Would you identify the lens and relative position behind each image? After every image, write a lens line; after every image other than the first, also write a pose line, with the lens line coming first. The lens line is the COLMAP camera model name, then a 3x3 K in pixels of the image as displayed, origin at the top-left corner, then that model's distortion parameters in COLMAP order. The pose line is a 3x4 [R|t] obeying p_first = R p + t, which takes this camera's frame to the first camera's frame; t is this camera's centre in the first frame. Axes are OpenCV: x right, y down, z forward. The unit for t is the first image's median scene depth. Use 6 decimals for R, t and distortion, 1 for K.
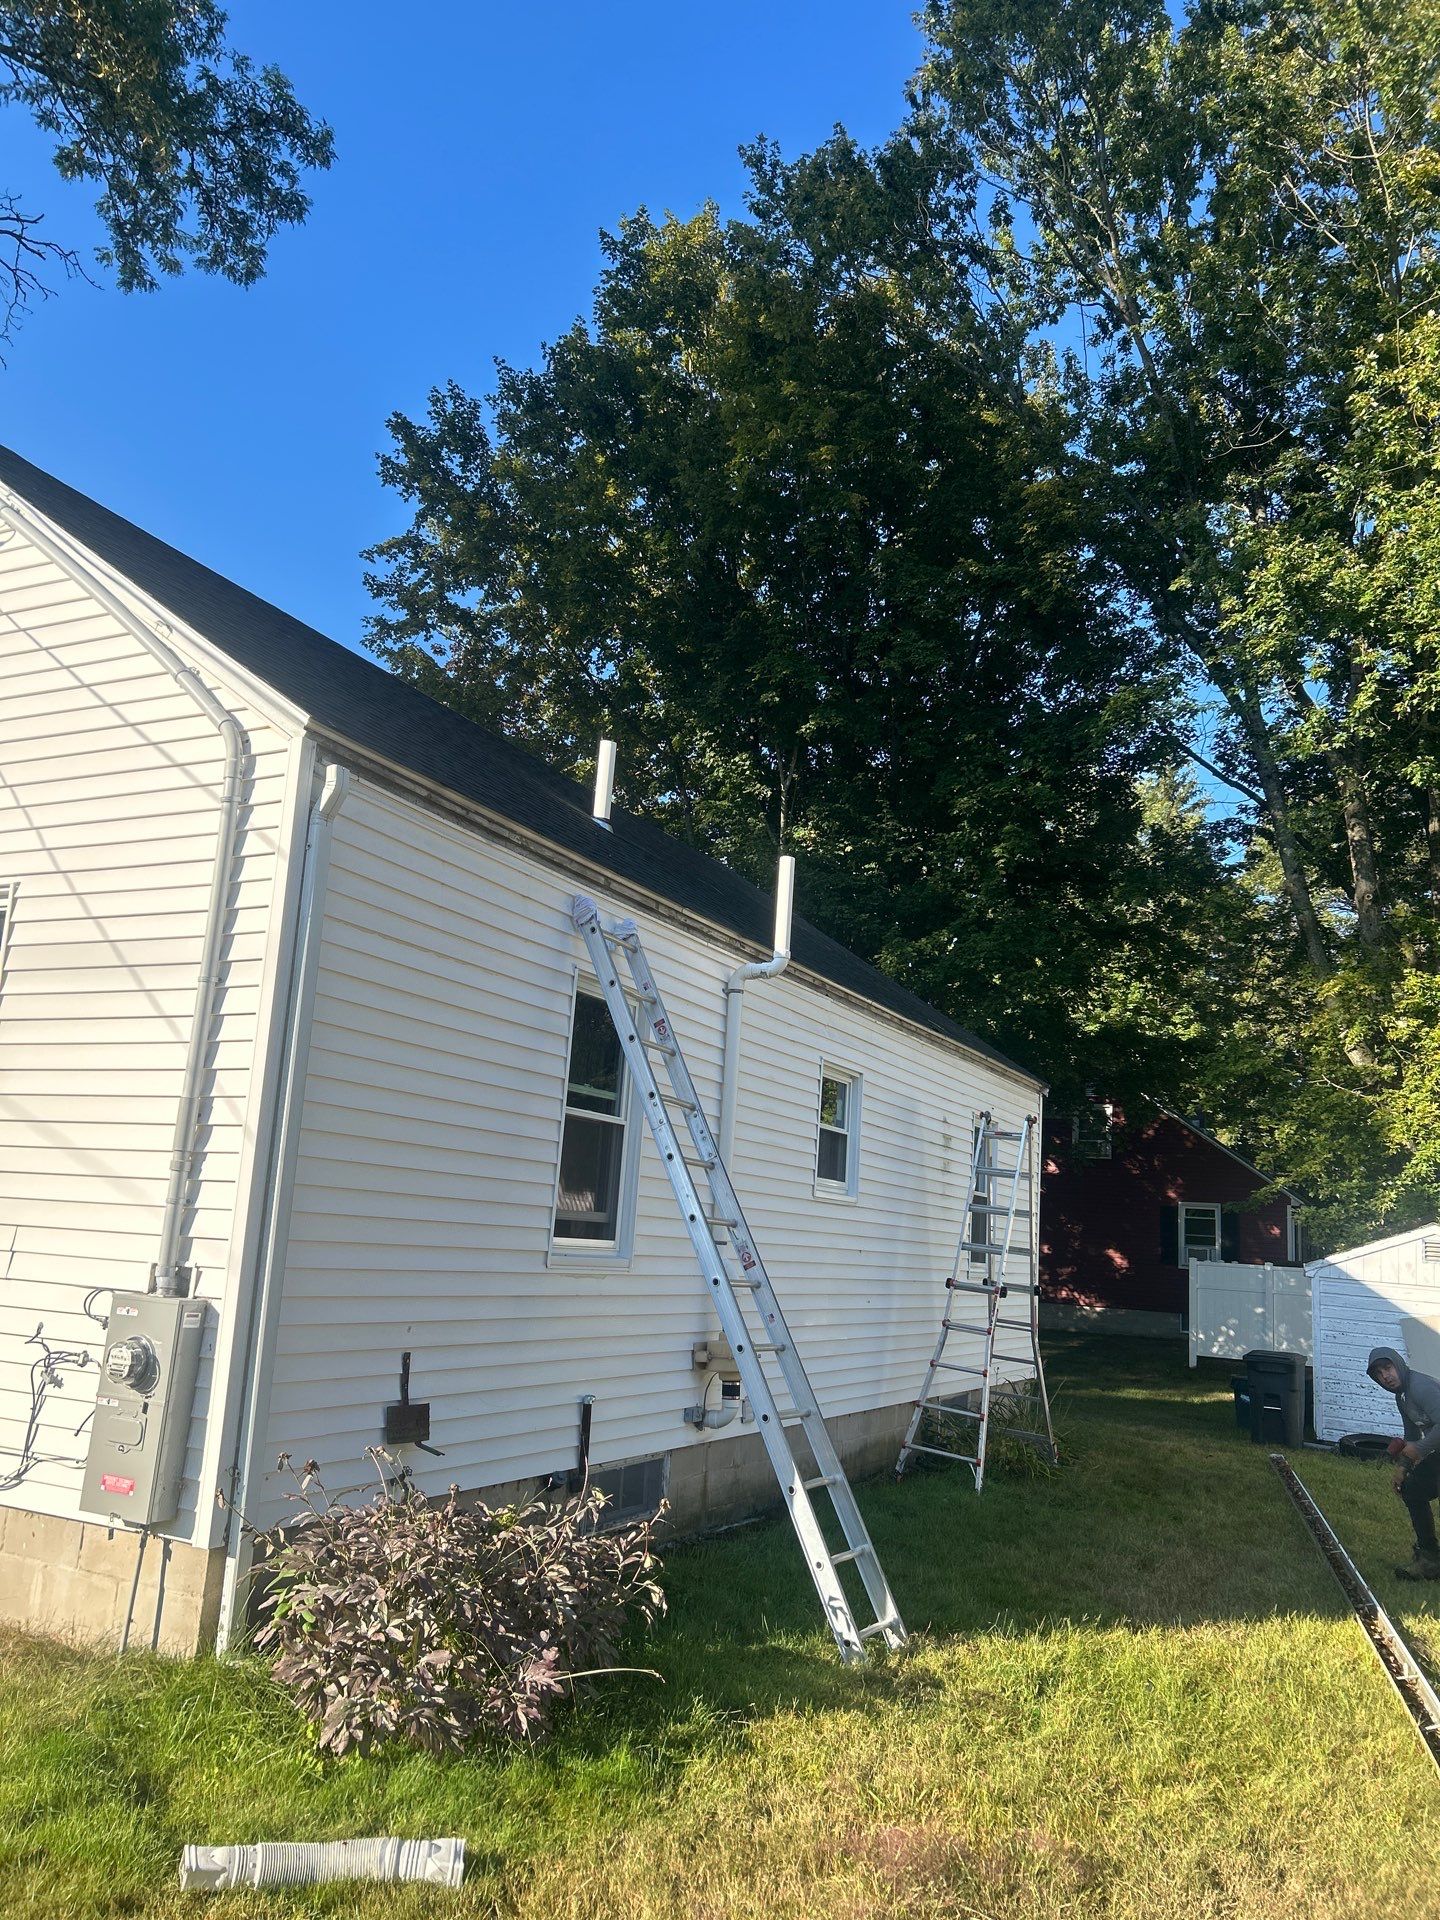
lens RADIAL K [[1488.6, 0, 703.8], [0, 1488.6, 958.0], [0, 0, 1]] dist [0.054590, -0.029399]
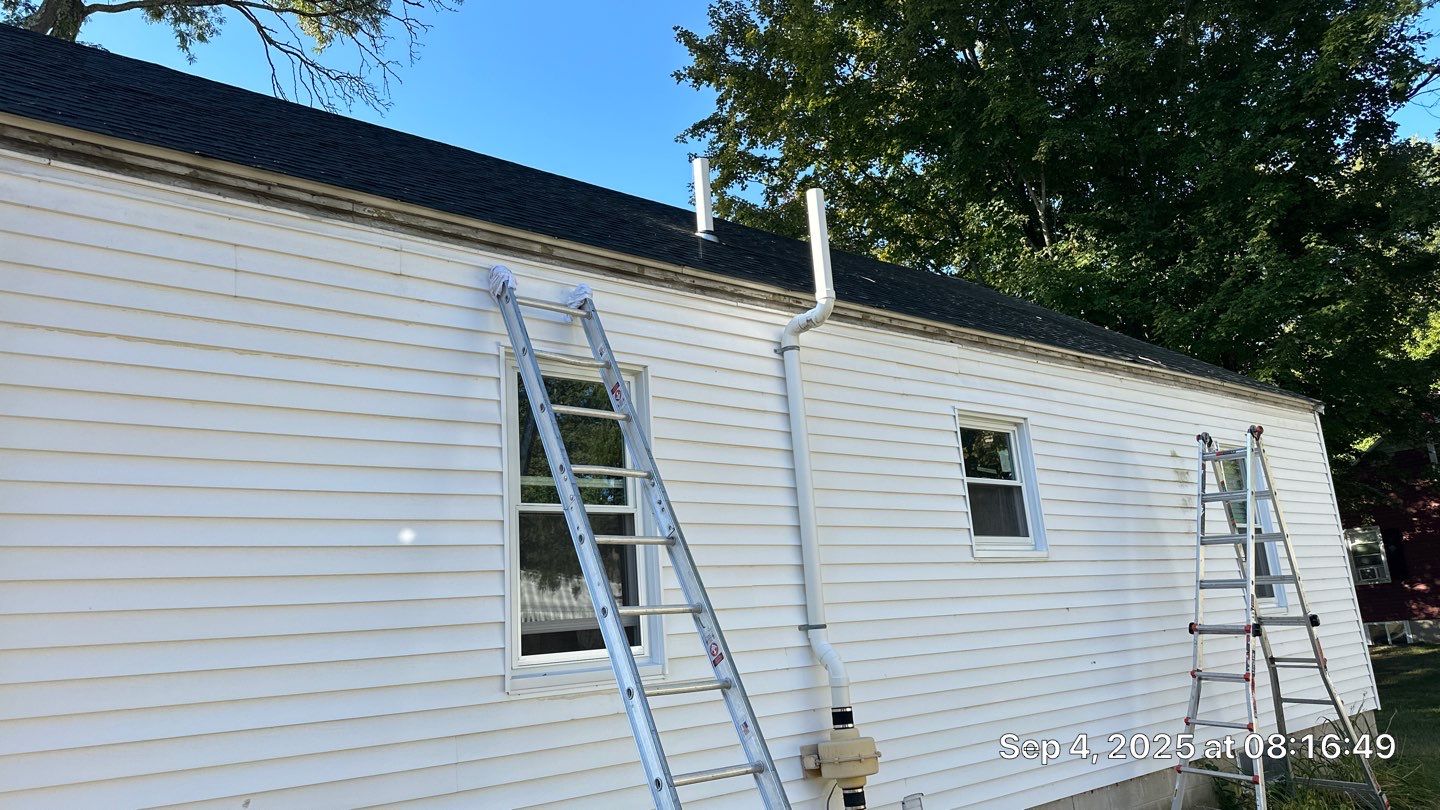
lens RADIAL K [[1042.4, 0, 696.2], [0, 1042.4, 399.3], [0, 0, 1]] dist [0.054578, -0.040315]
pose [[0.906727, -0.223874, -0.357388, 0.157298], [0.210061, 0.974607, -0.077566, 0.074305], [0.365677, -0.004742, 0.930730, 0.320791]]
